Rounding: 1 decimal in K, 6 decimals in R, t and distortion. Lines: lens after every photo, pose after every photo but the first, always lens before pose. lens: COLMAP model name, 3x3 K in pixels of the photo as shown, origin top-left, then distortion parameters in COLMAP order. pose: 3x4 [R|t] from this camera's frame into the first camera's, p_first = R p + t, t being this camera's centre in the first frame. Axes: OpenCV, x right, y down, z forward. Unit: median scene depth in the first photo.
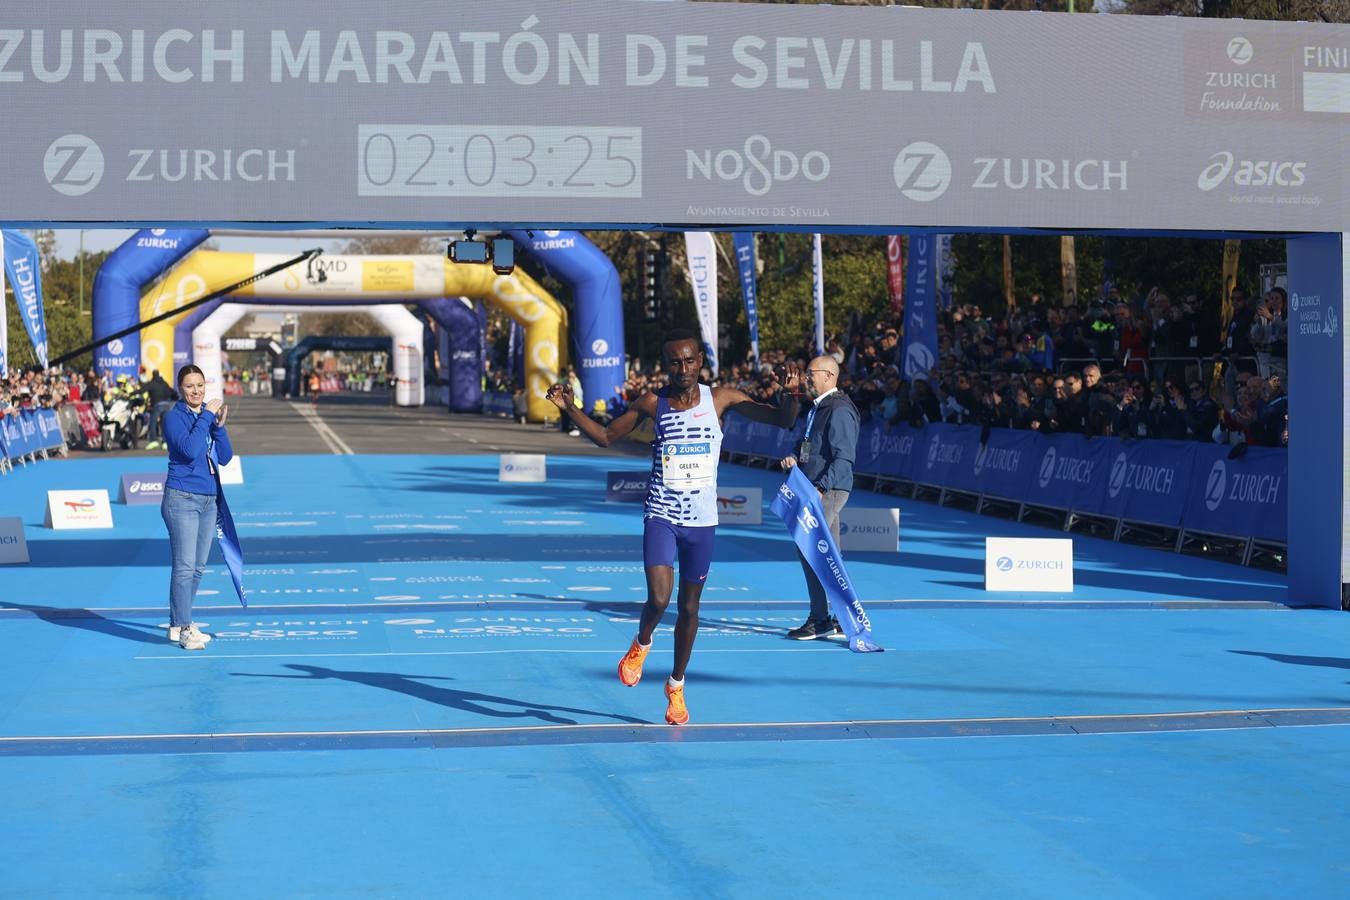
lens RADIAL K [[2871.5, 0, 675.7], [0, 2871.5, 444.6], [0, 0, 1]] dist [-0.373216, 0.169774]
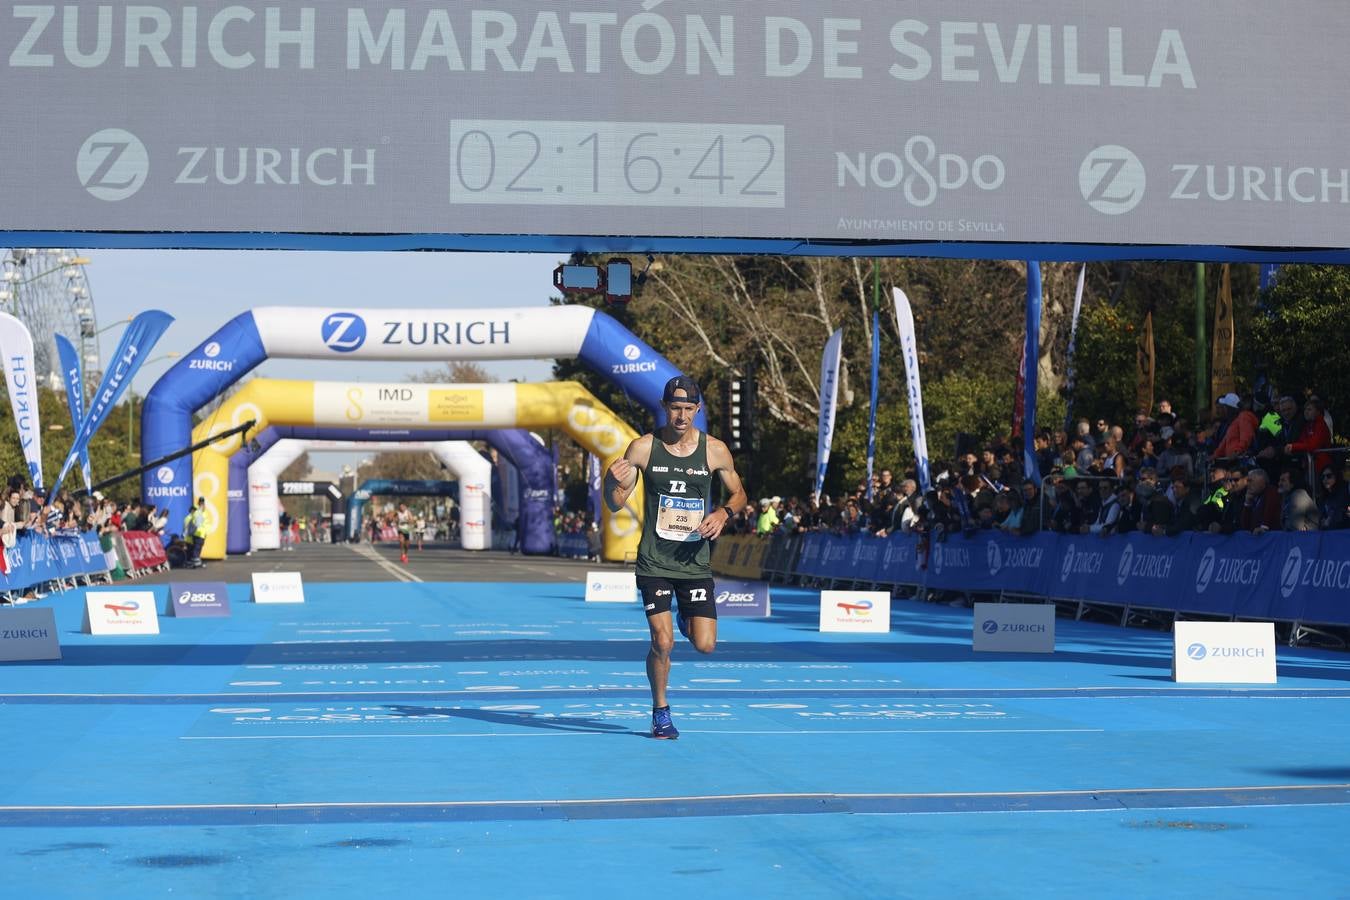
lens RADIAL K [[2942.3, 0, 675.0], [0, 2942.3, 432.5], [0, 0, 1]] dist [-0.356943, 0.317070]
pose [[0.999738, -0.001258, -0.022858, -0.024324], [-0.000131, 0.998158, -0.060671, 0.032399], [0.022892, 0.060658, 0.997896, 0.135480]]
